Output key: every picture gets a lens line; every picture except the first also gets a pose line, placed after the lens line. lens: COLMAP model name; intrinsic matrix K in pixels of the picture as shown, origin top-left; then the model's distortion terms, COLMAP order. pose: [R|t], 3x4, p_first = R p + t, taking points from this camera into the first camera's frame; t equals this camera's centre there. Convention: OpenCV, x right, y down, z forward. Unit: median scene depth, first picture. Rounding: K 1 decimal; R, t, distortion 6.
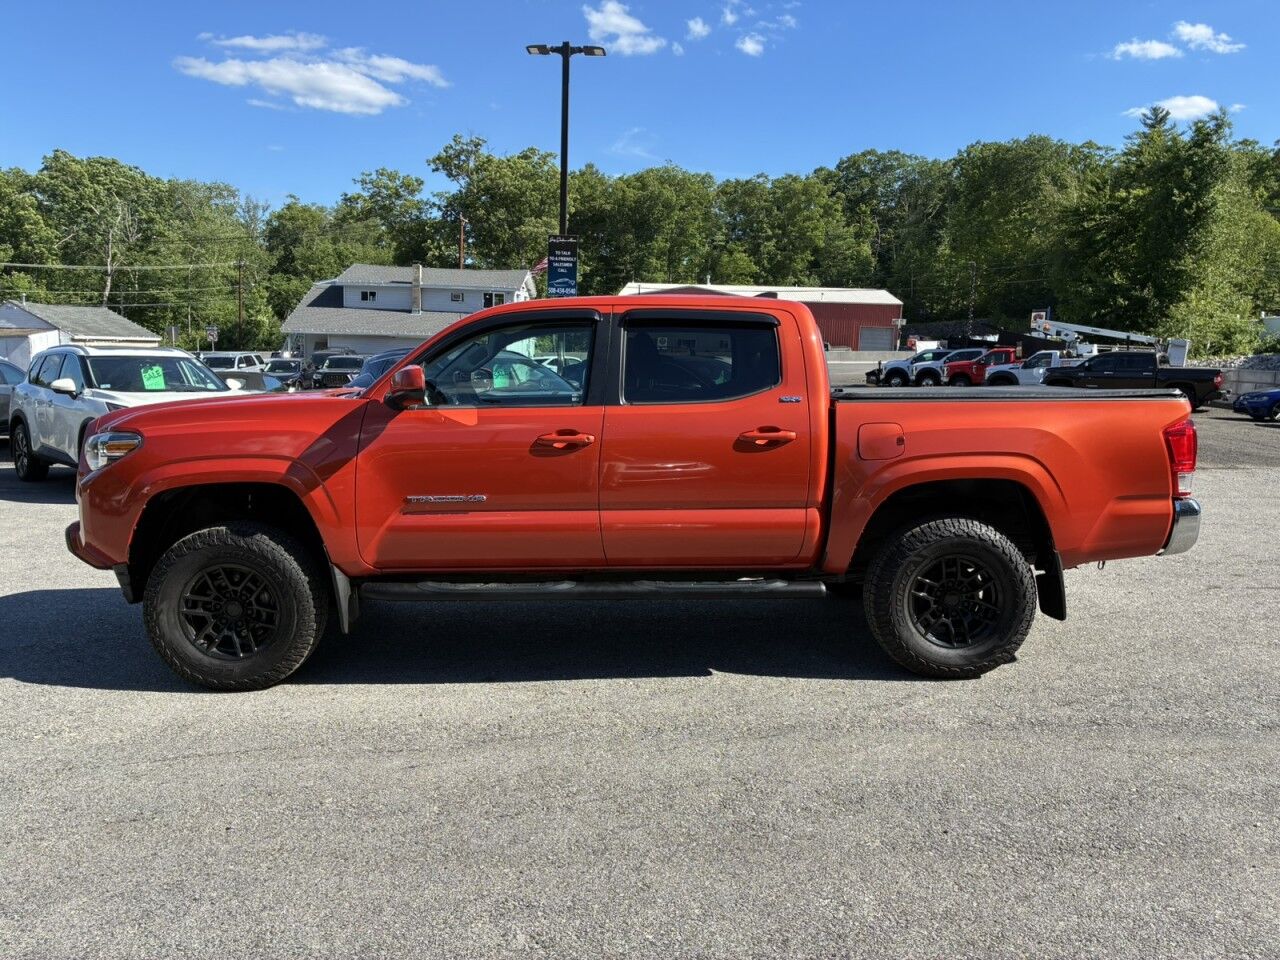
lens RADIAL K [[982.6, 0, 645.2], [0, 982.6, 456.2], [0, 0, 1]] dist [0.049093, -0.049772]
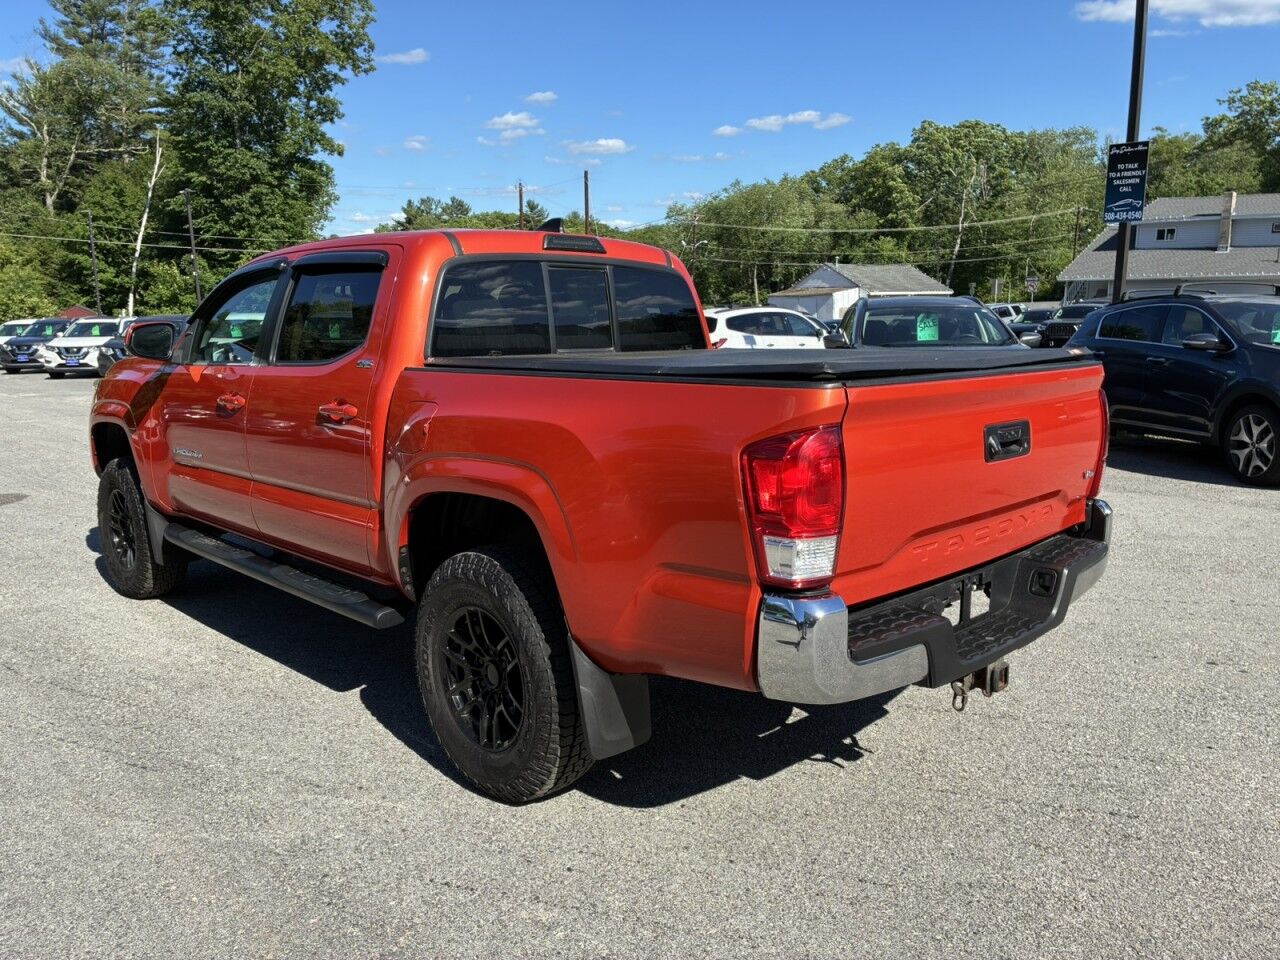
lens RADIAL K [[985.4, 0, 647.3], [0, 985.4, 448.3], [0, 0, 1]] dist [0.044515, -0.048653]
pose [[0.668234, 0.085756, -0.738992, 0.046571], [-0.054928, 0.996310, 0.065947, -0.002910], [0.741921, -0.003477, 0.670479, 0.034807]]
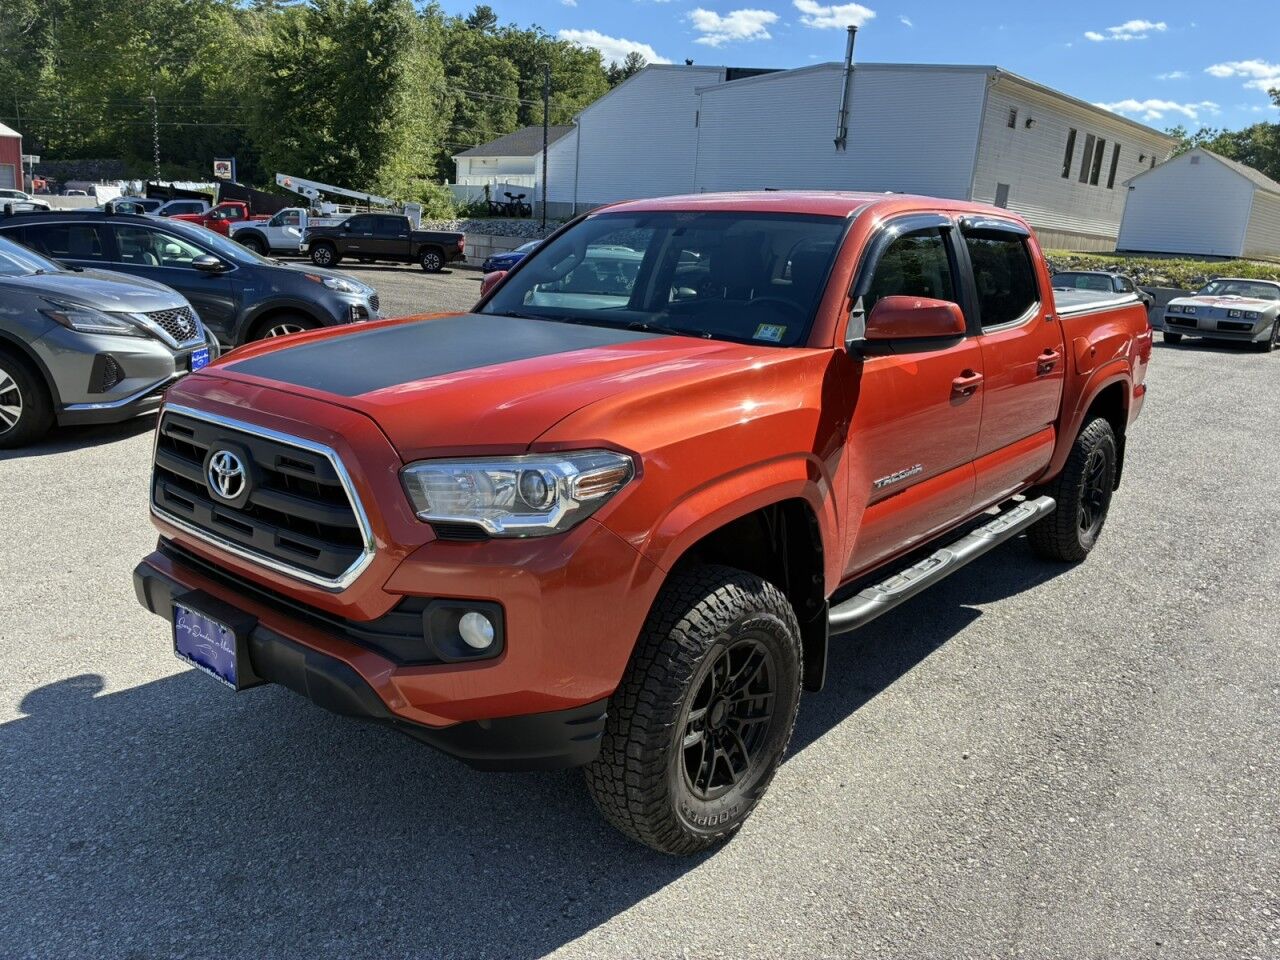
lens RADIAL K [[971.9, 0, 653.2], [0, 971.9, 460.5], [0, 0, 1]] dist [0.078834, -0.107530]
pose [[0.661642, -0.152040, 0.734244, -0.045464], [0.038544, 0.984828, 0.169196, -0.005277], [-0.748829, -0.083647, 0.657464, 0.034550]]
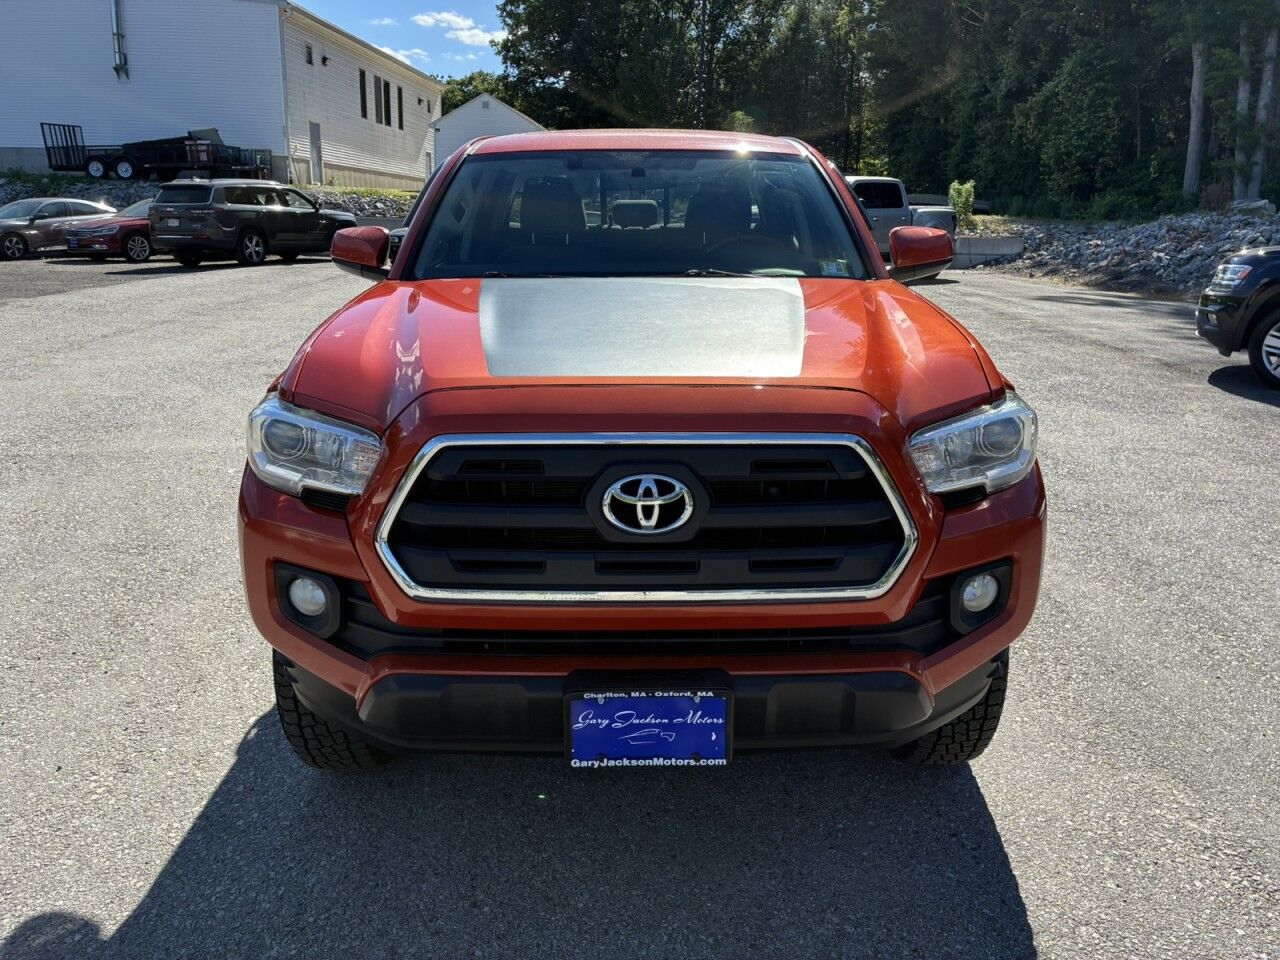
lens RADIAL K [[958.6, 0, 661.8], [0, 958.6, 463.2], [0, 0, 1]] dist [0.090445, -0.126373]
pose [[0.006966, -0.274399, 0.961591, -0.052868], [0.080829, 0.958622, 0.272967, -0.007150], [-0.996704, 0.075823, 0.028857, 0.061560]]
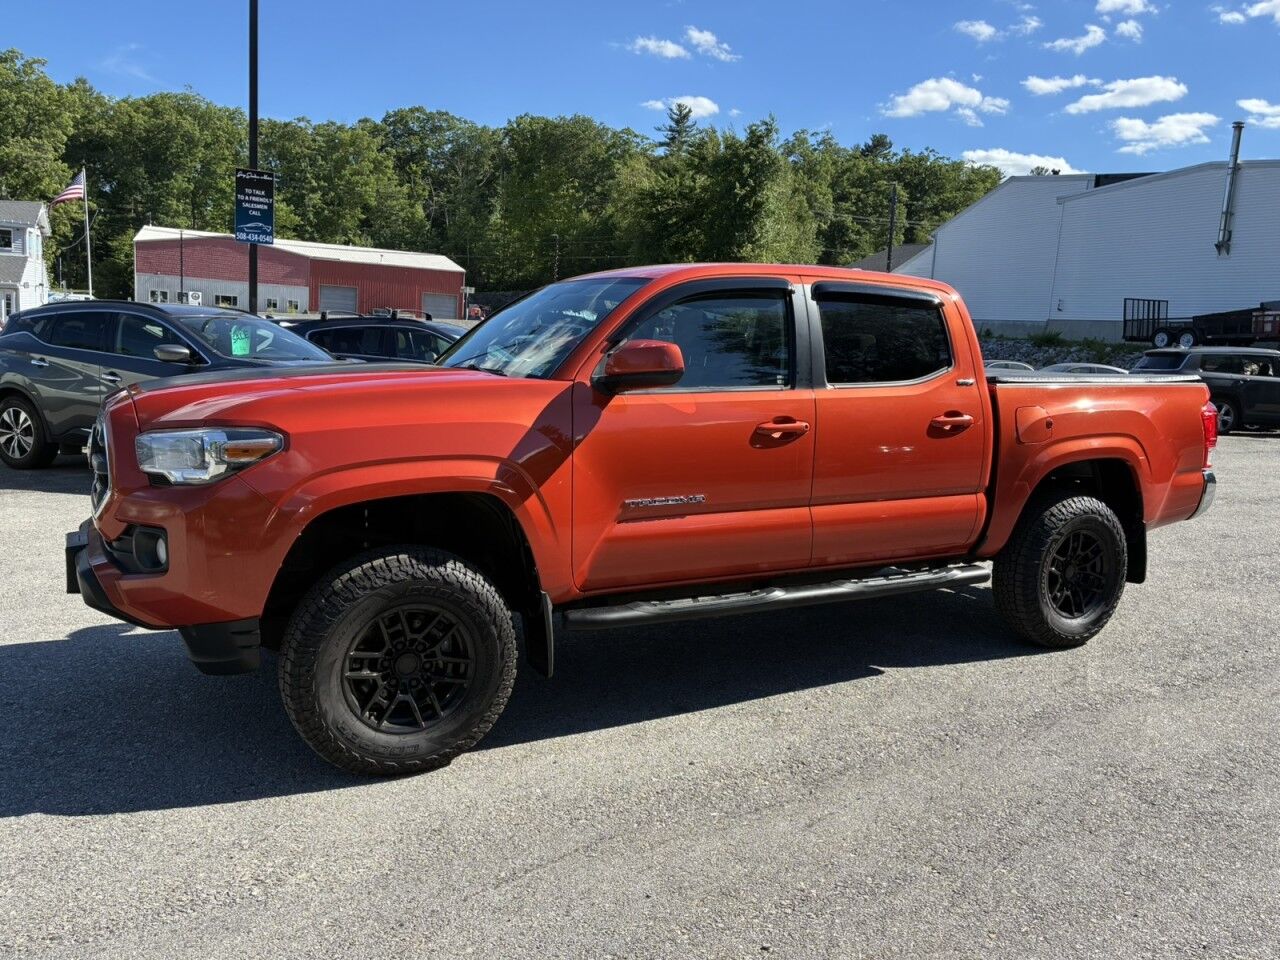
lens RADIAL K [[1001.0, 0, 669.2], [0, 1001.0, 466.9], [0, 0, 1]] dist [0.064505, -0.084494]
pose [[0.887581, -0.033242, 0.459451, -0.030945], [0.014595, 0.998921, 0.044080, -0.001228], [-0.460420, -0.032420, 0.887109, 0.013119]]
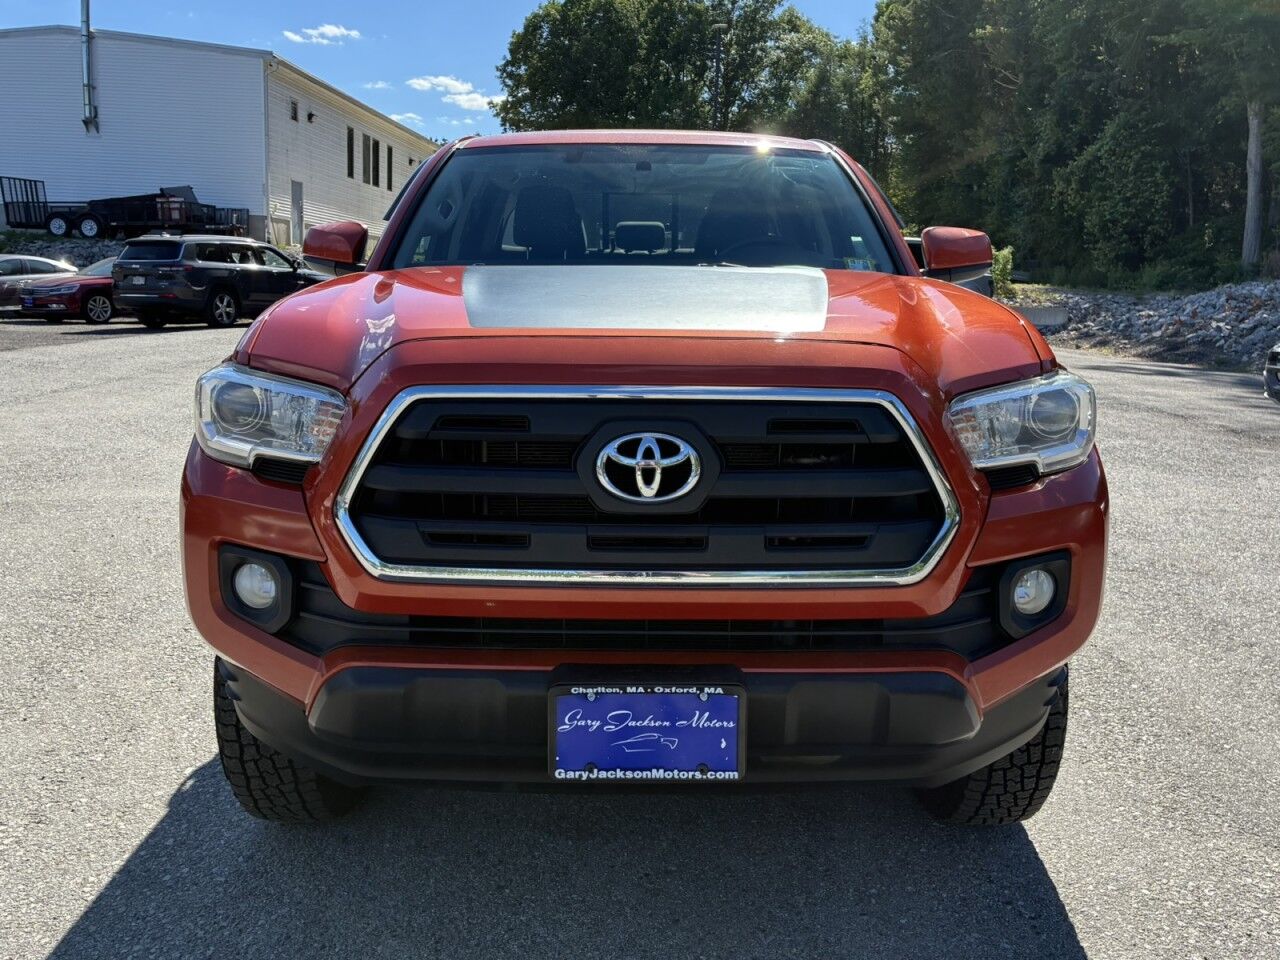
lens RADIAL K [[1069.7, 0, 658.5], [0, 1069.7, 457.5], [0, 0, 1]] dist [0.075891, -0.102715]
pose [[0.018251, -0.181885, 0.983150, -0.052871], [0.074078, 0.980858, 0.180085, -0.004395], [-0.997085, 0.069543, 0.031375, 0.061700]]
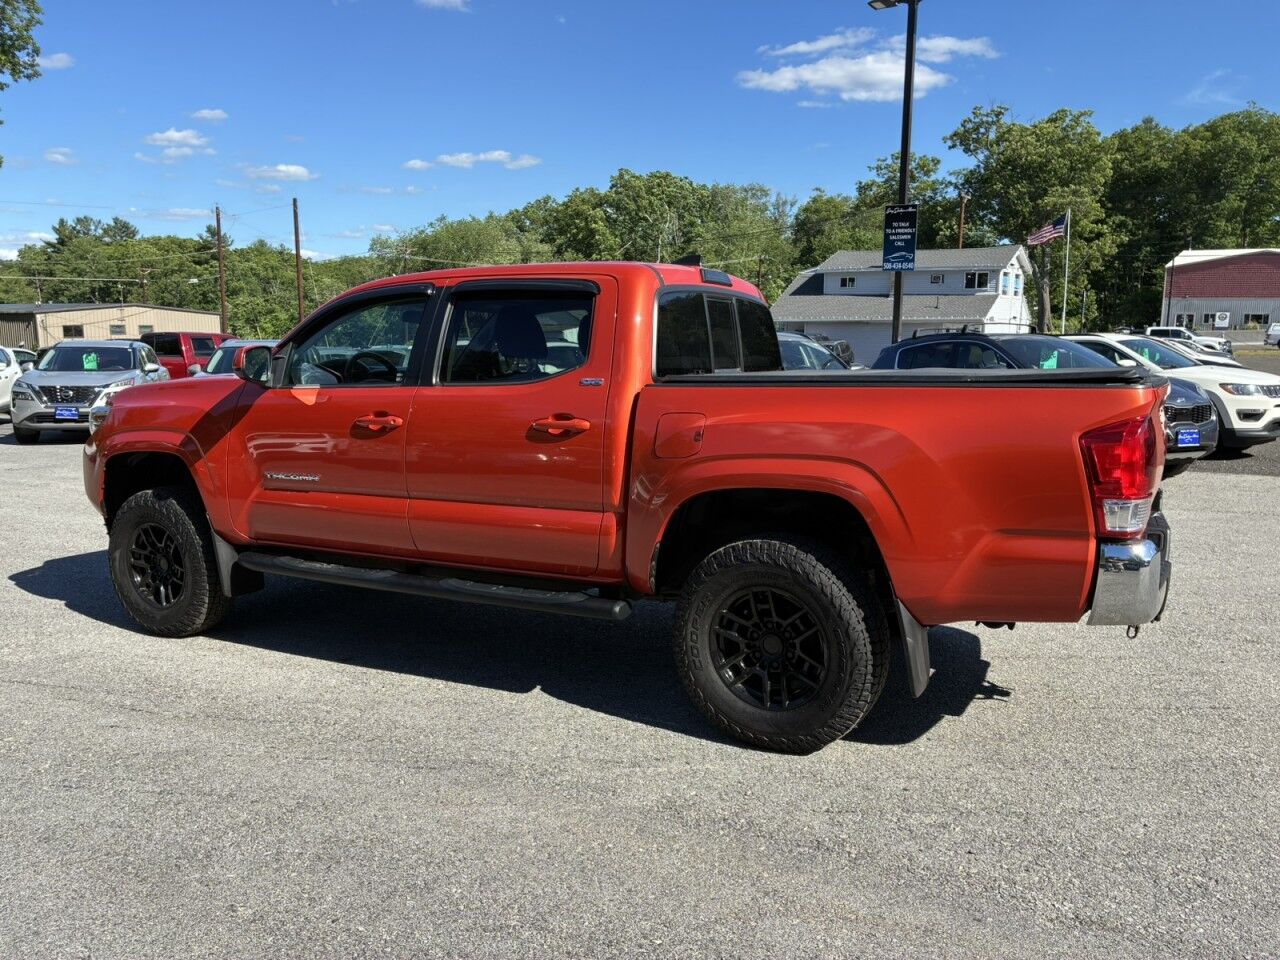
lens RADIAL K [[982.6, 0, 645.2], [0, 982.6, 456.2], [0, 0, 1]] dist [0.049093, -0.049772]
pose [[0.861253, 0.044588, -0.506217, 0.033116], [-0.037571, 0.999004, 0.024072, -0.000852], [0.506786, -0.001713, 0.862070, 0.016093]]
